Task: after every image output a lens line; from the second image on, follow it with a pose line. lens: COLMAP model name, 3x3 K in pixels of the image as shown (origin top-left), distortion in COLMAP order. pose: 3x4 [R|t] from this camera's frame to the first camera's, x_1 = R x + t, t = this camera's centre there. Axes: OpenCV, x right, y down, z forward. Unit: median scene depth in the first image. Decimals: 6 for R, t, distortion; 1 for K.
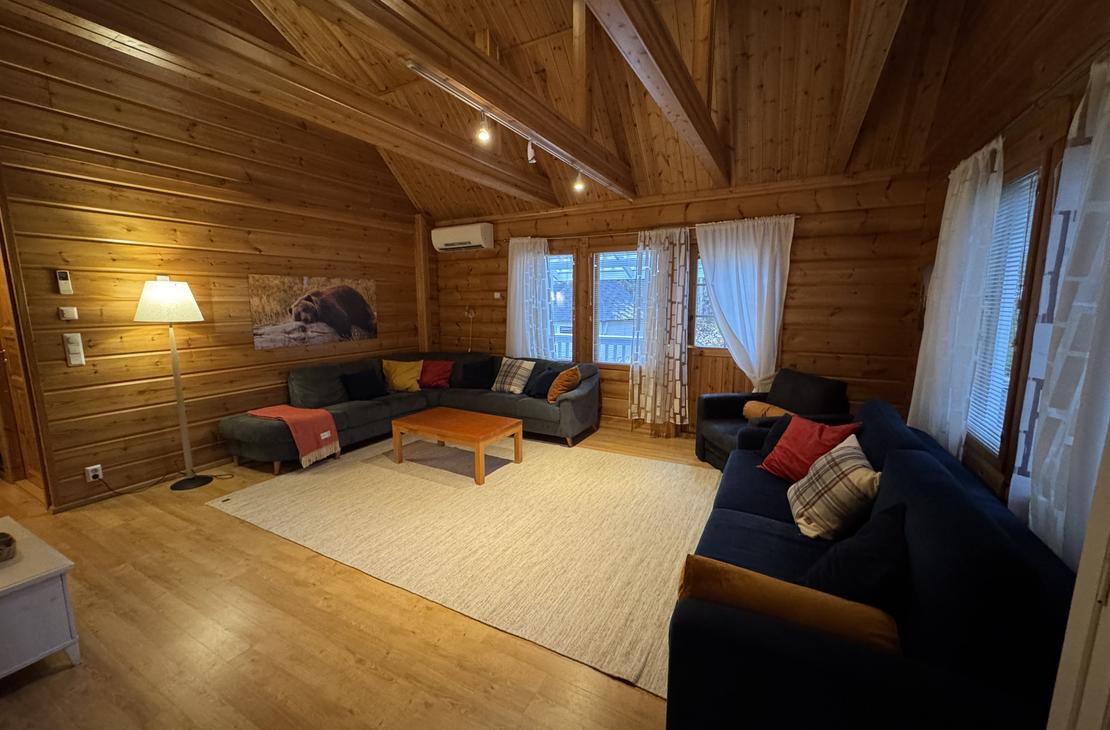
lens RADIAL K [[441.1, 0, 556.0], [0, 441.1, 367.2], [0, 0, 1]] dist [-0.002217, -0.000017]
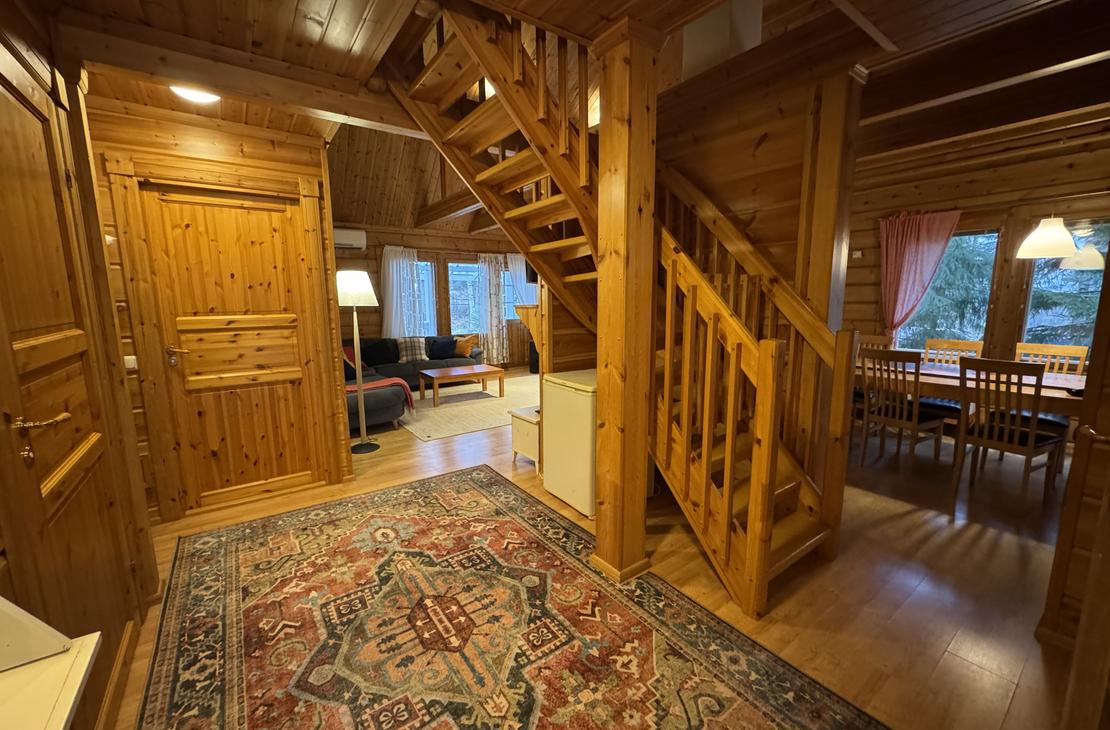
lens RADIAL K [[441.1, 0, 556.3], [0, 441.1, 365.5], [0, 0, 1]] dist [-0.002217, -0.000017]
pose [[0.429547, -0.138563, 0.892351, -1.283749], [0.141692, 0.986260, 0.084940, 0.017840], [-0.891859, 0.089953, 0.443278, 0.017315]]
